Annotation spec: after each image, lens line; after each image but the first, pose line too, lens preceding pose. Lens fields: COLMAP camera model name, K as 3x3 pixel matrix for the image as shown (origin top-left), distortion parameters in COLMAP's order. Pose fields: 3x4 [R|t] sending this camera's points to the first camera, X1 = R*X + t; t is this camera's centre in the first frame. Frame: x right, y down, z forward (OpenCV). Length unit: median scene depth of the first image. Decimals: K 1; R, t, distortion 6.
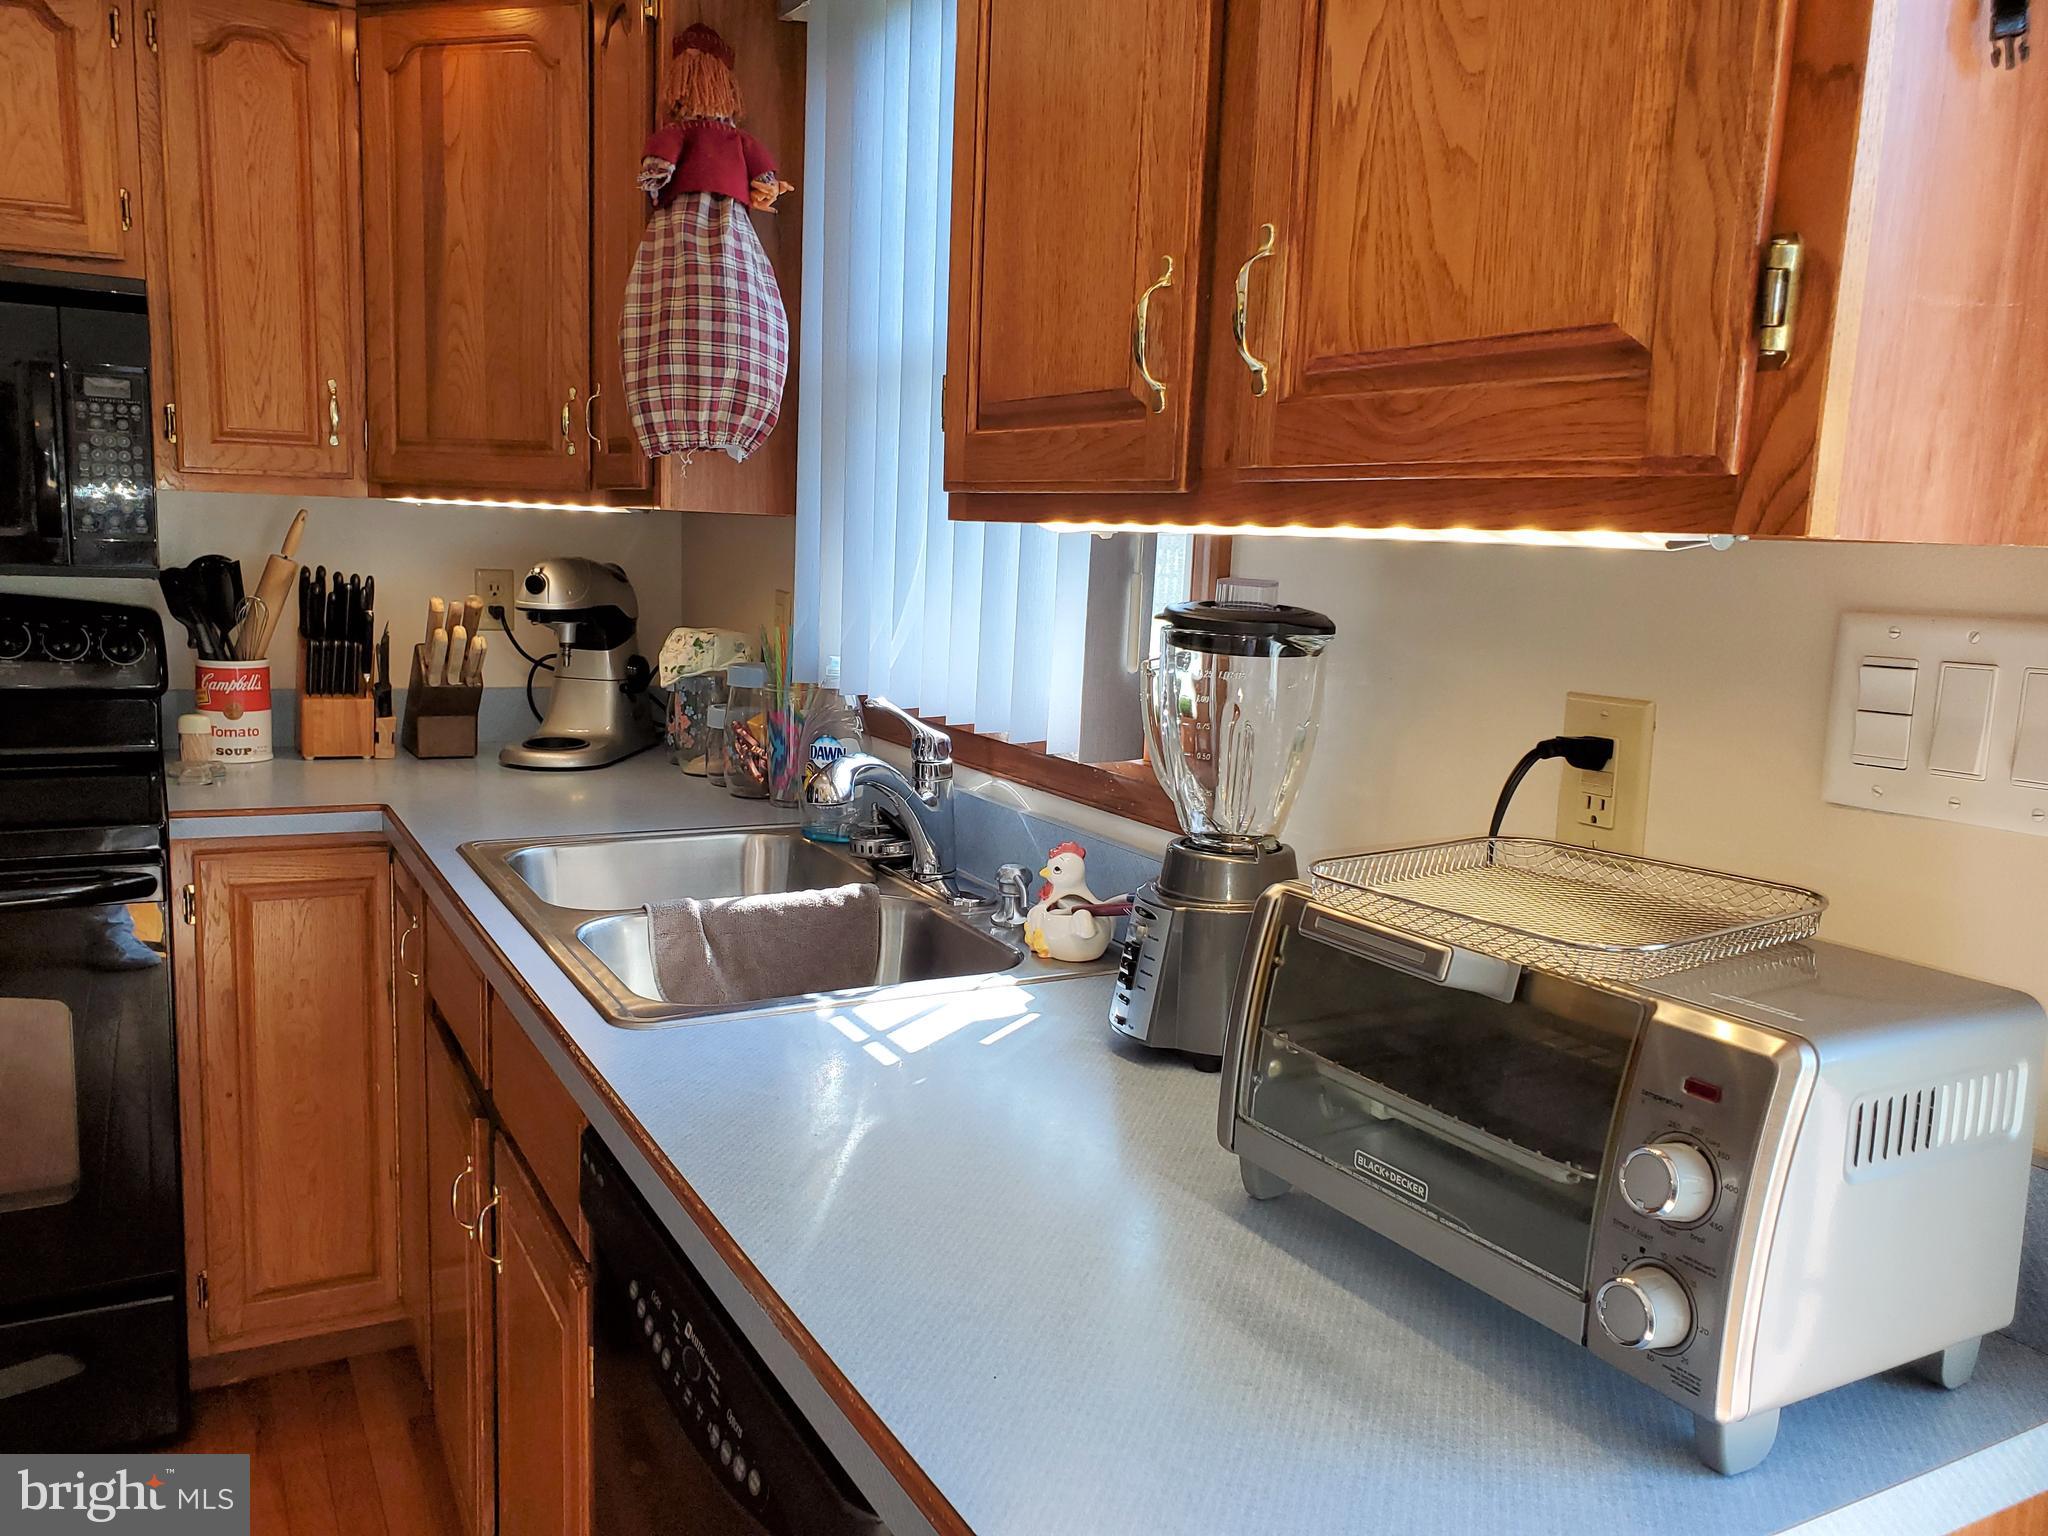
lens RADIAL K [[1613.6, 0, 998.2], [0, 1613.6, 776.8], [0, 0, 1]] dist [0.043826, -0.051816]
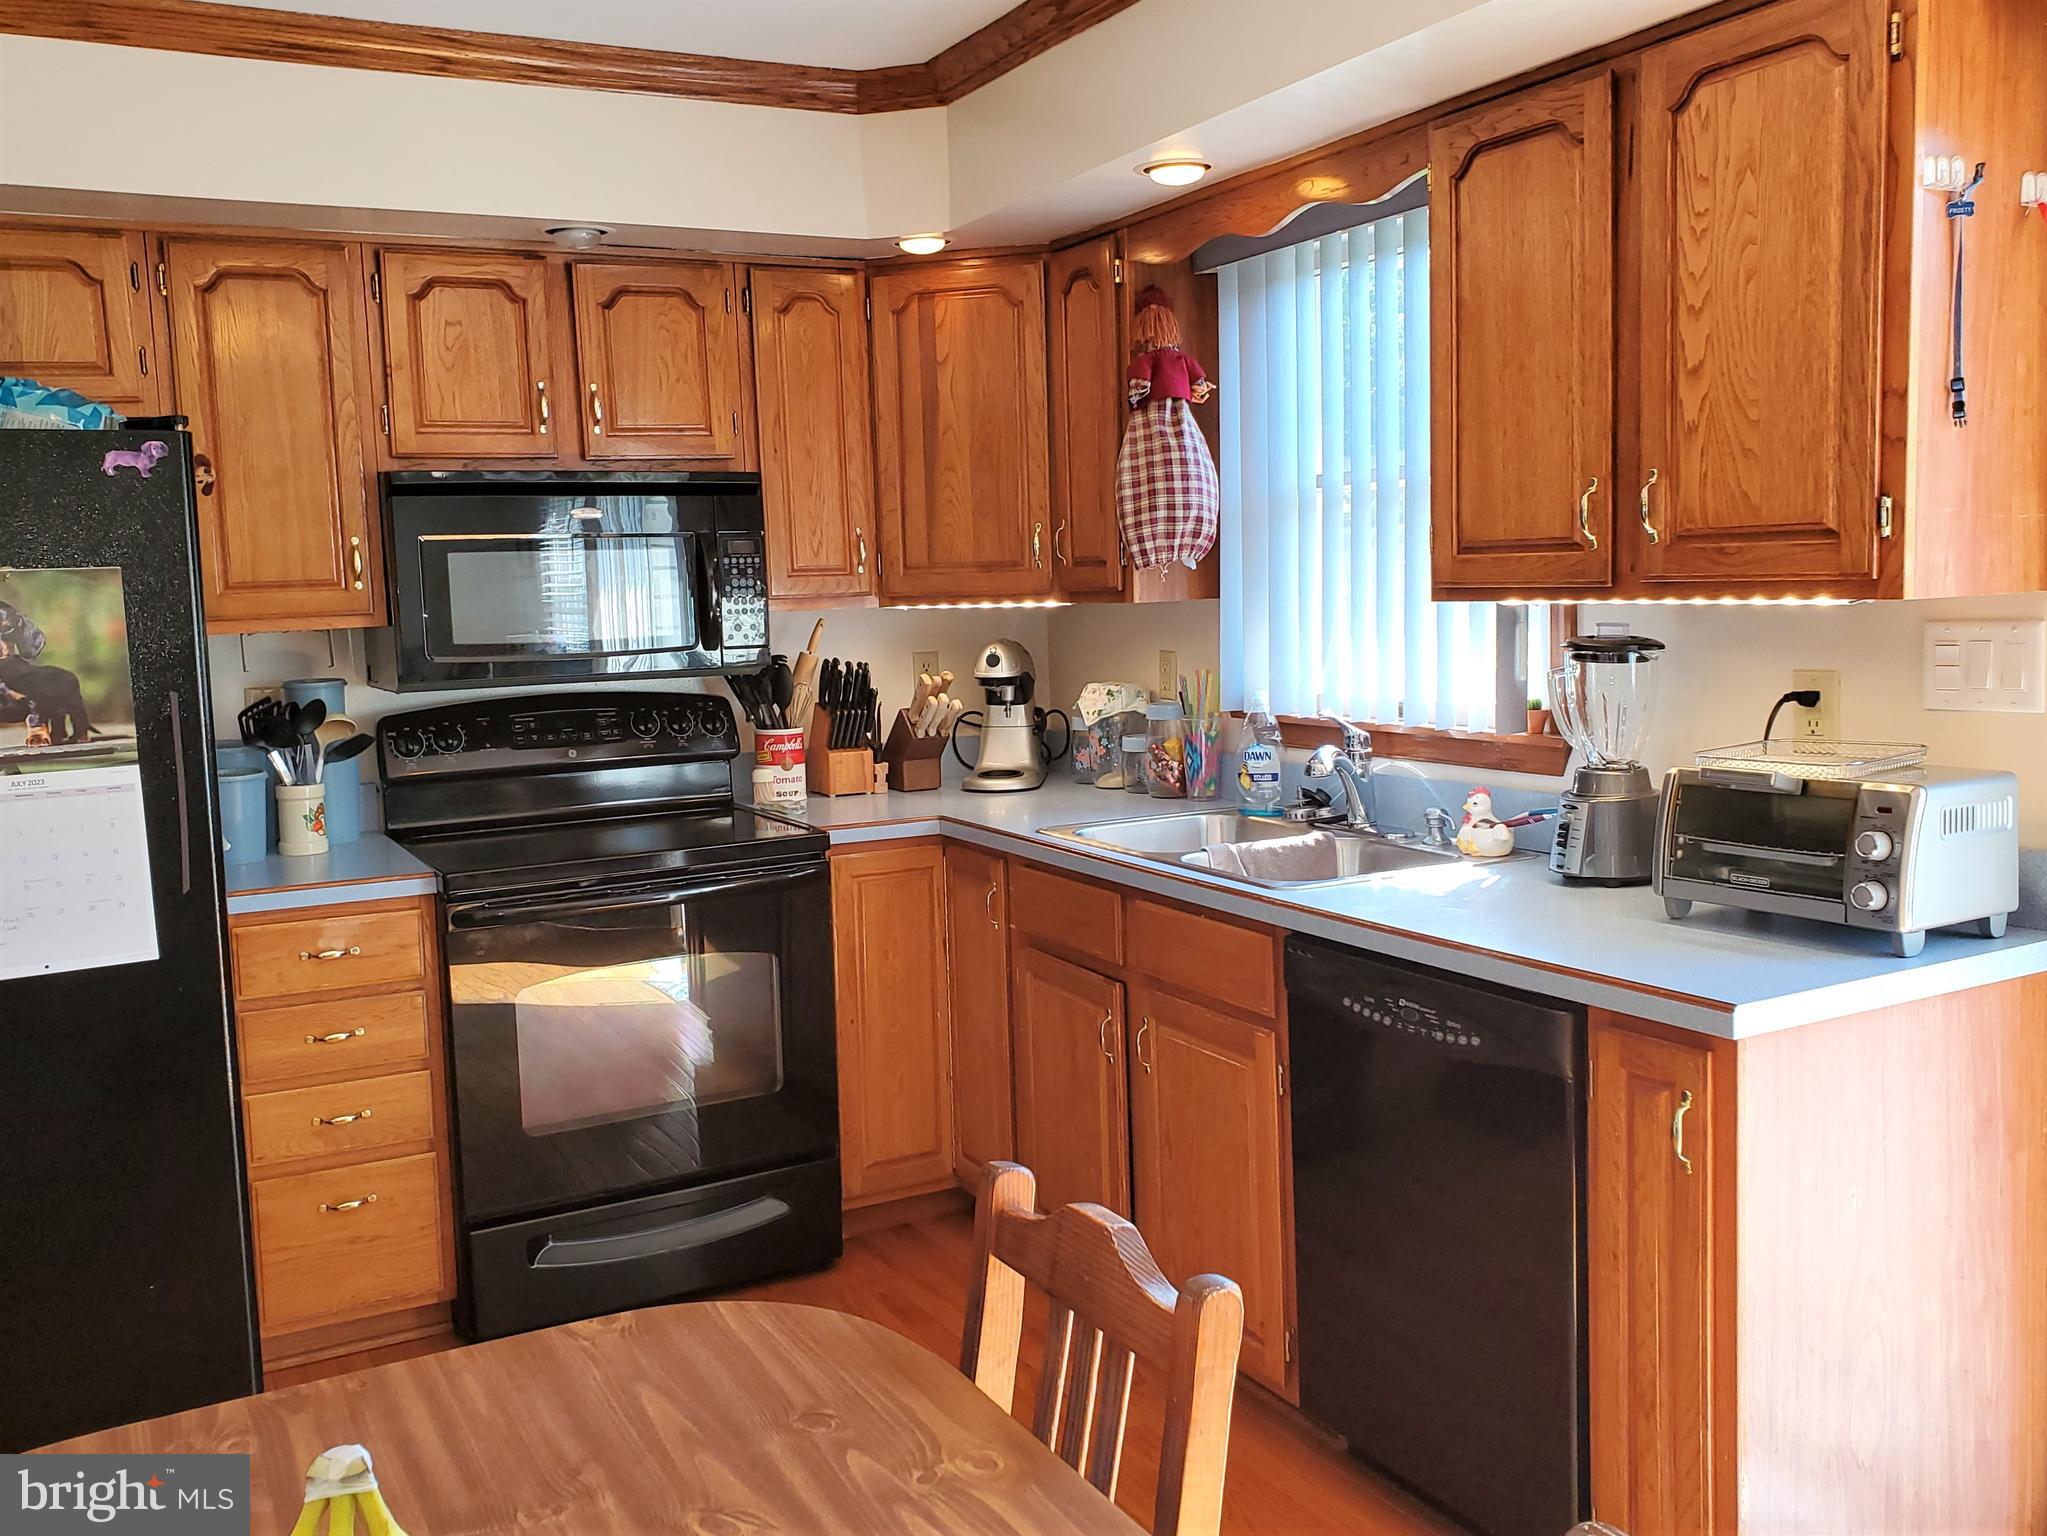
lens RADIAL K [[1818.3, 0, 1003.0], [0, 1818.3, 762.8], [0, 0, 1]] dist [0.040843, -0.097787]
pose [[0.997397, -0.071170, -0.011611, -0.337416], [0.070556, 0.996414, -0.046711, 0.055409], [0.014894, 0.045770, 0.998841, -0.702241]]
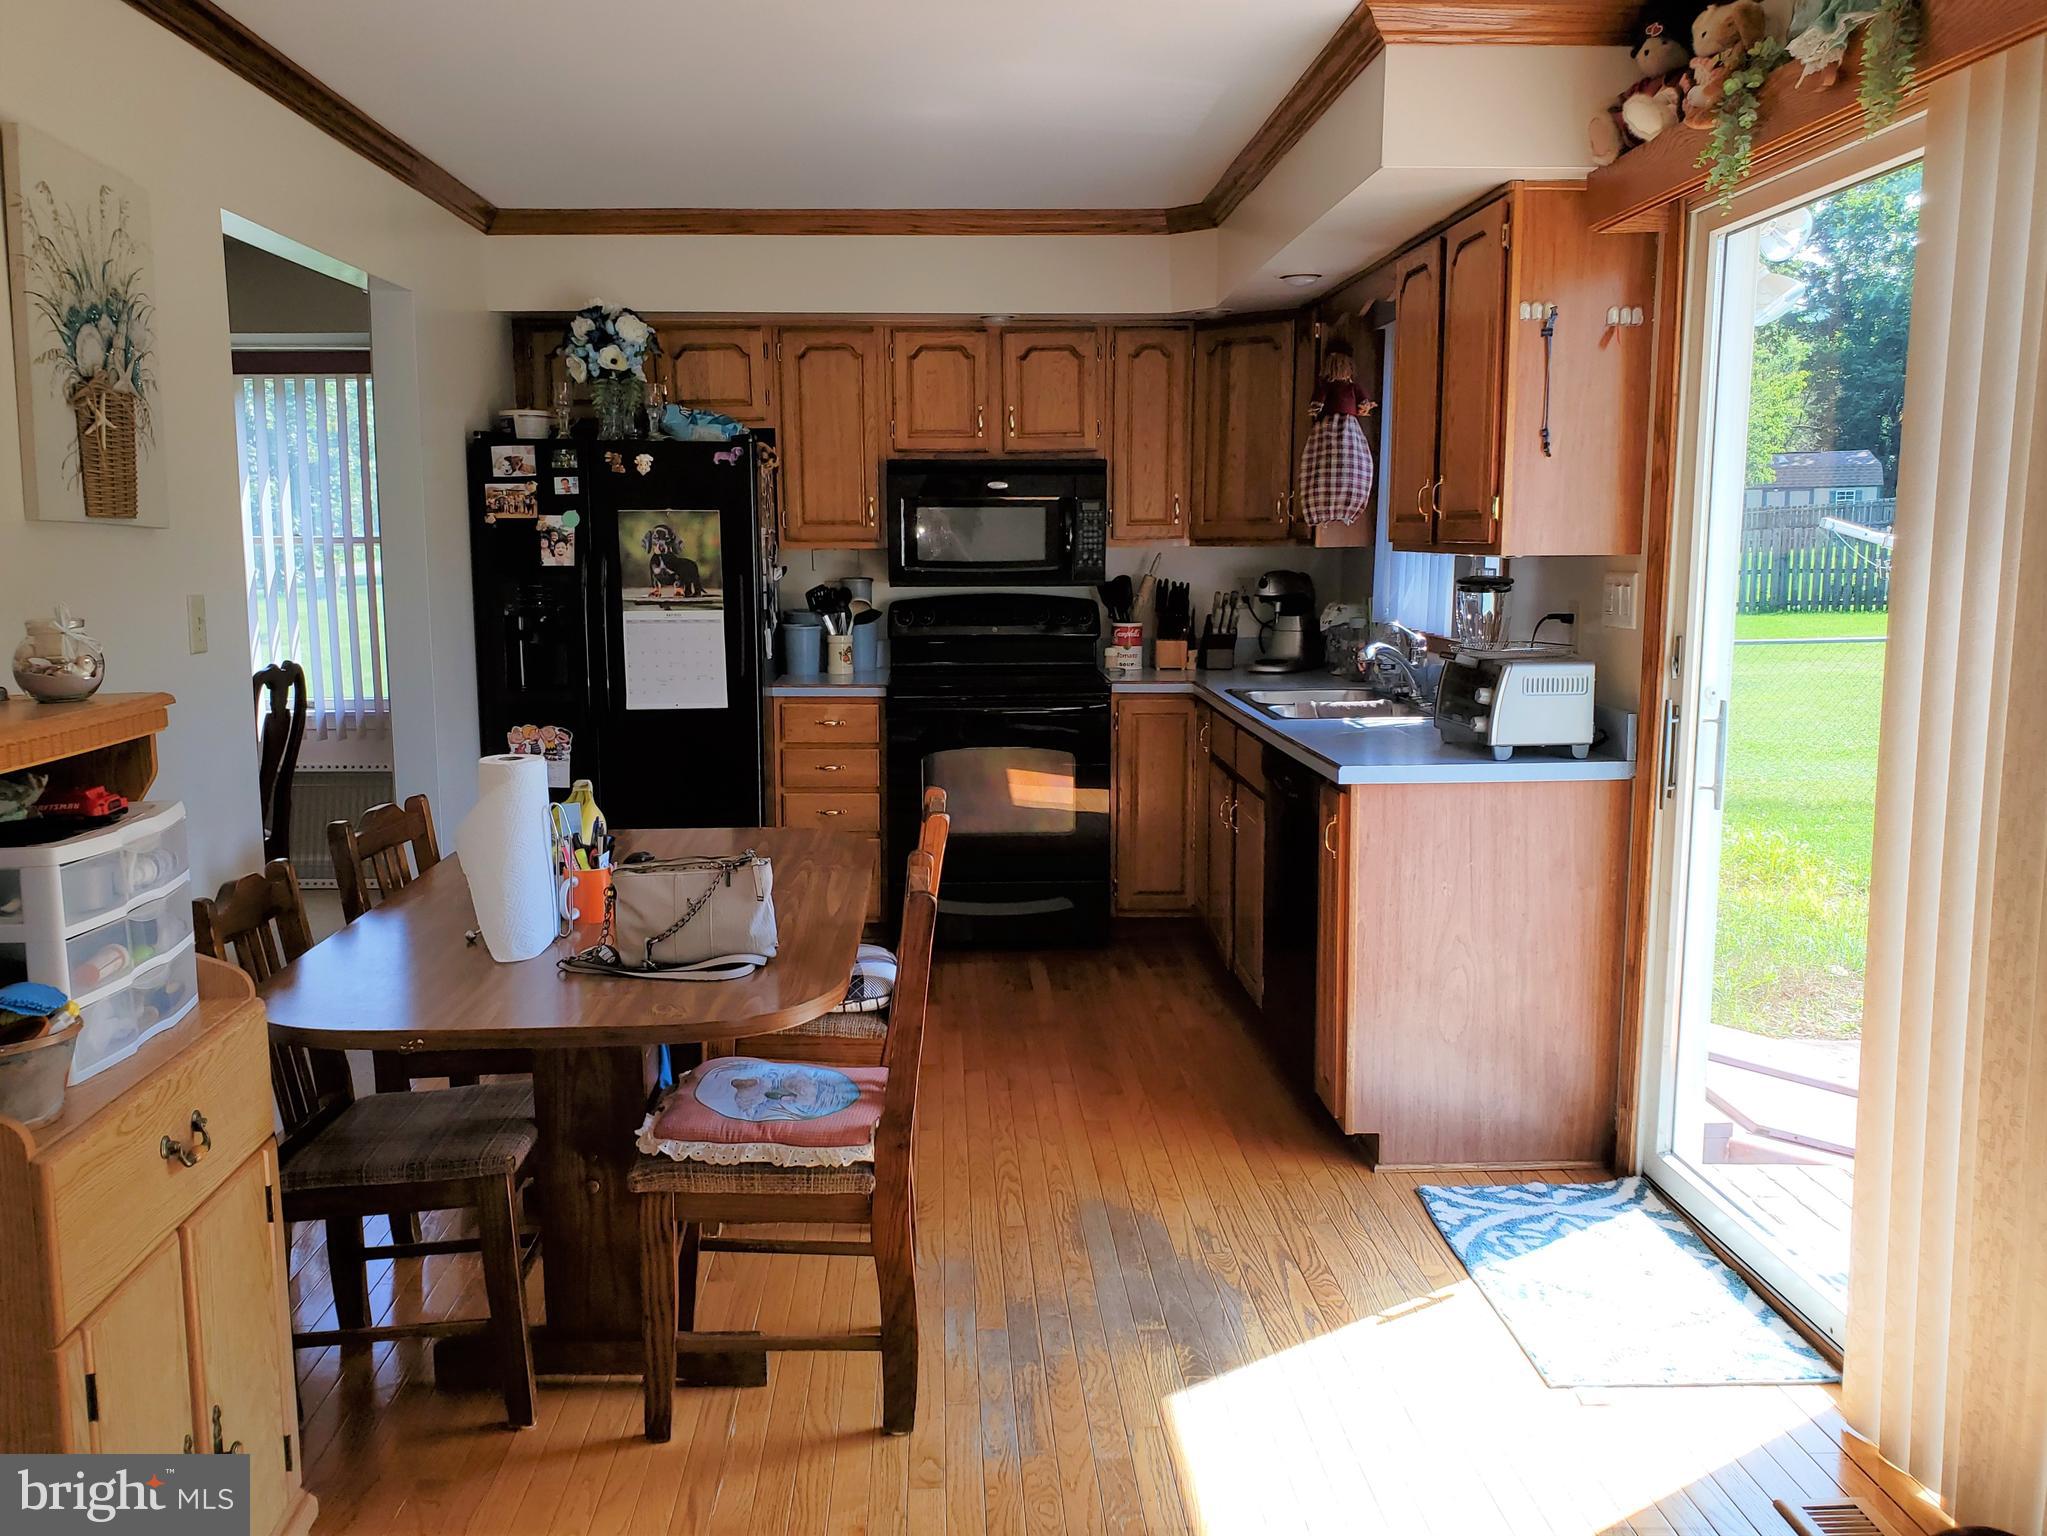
lens RADIAL K [[1663.3, 0, 952.0], [0, 1663.3, 802.1], [0, 0, 1]] dist [0.059777, -0.103643]
pose [[0.888866, 0.032576, -0.457008, 0.449341], [-0.031844, 0.999450, 0.009306, 0.199482], [0.457059, 0.006281, 0.889414, -1.407875]]
